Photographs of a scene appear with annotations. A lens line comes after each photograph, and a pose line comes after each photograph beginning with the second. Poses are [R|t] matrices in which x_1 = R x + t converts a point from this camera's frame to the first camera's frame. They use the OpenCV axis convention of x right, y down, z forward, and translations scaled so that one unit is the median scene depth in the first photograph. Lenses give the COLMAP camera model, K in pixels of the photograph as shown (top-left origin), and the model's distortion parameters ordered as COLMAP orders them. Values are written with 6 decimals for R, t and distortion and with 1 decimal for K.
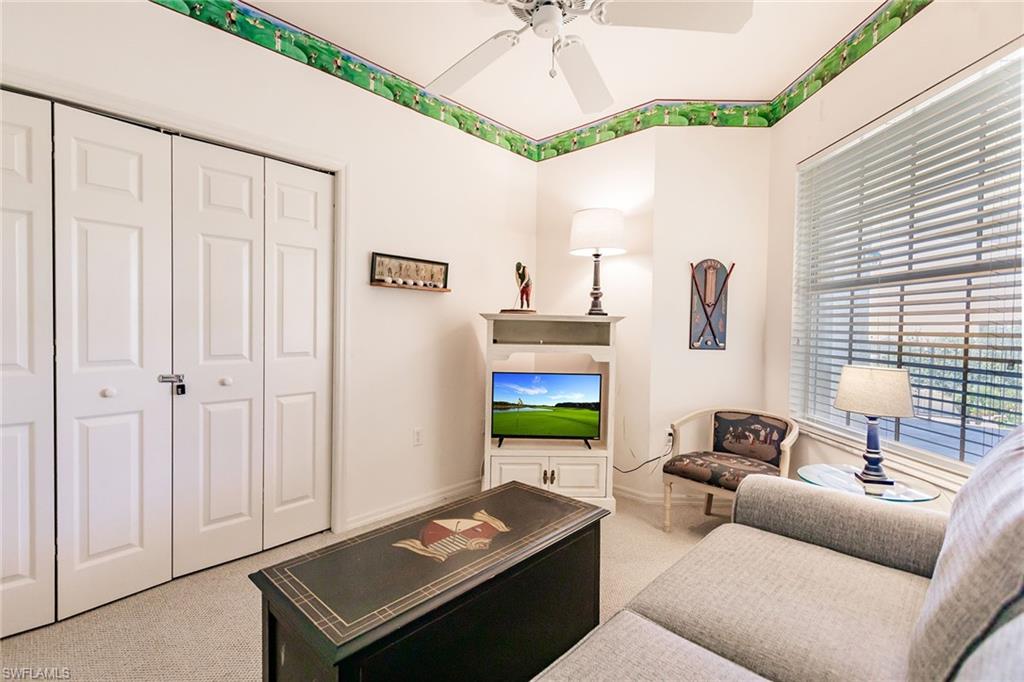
lens RADIAL K [[462.9, 0, 517.0], [0, 462.9, 337.6], [0, 0, 1]] dist [0.006630, -0.001441]
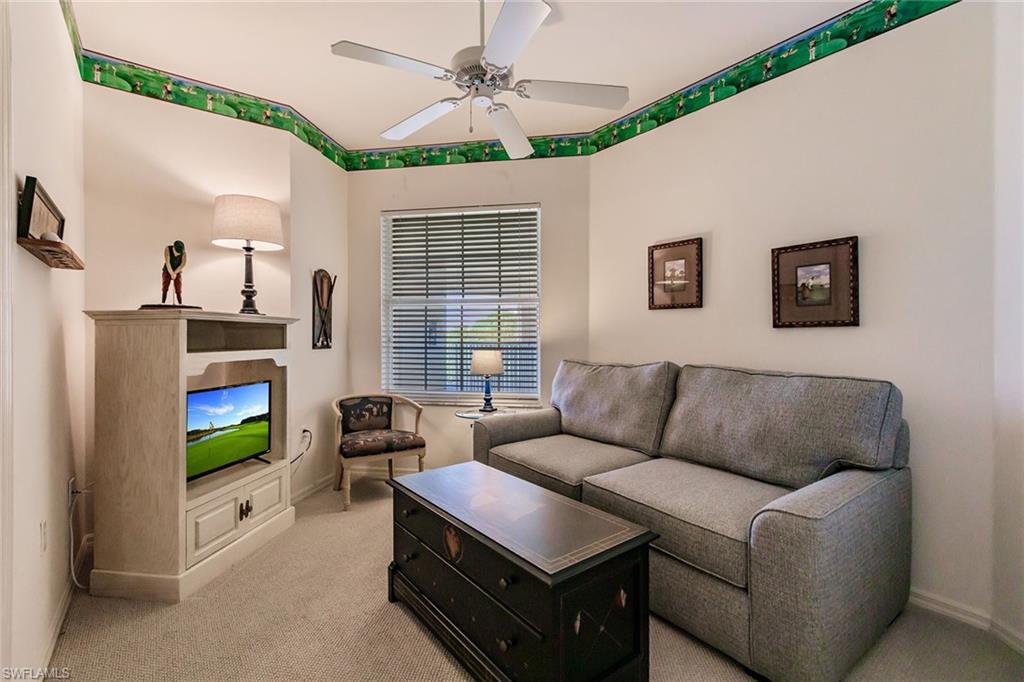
lens RADIAL K [[462.9, 0, 513.0], [0, 462.9, 340.1], [0, 0, 1]] dist [0.006630, -0.001441]
pose [[0.166878, -0.023632, 0.985694, -0.653069], [0.028601, 0.999408, 0.019118, -0.004315], [-0.985563, 0.025001, 0.167455, 0.367937]]
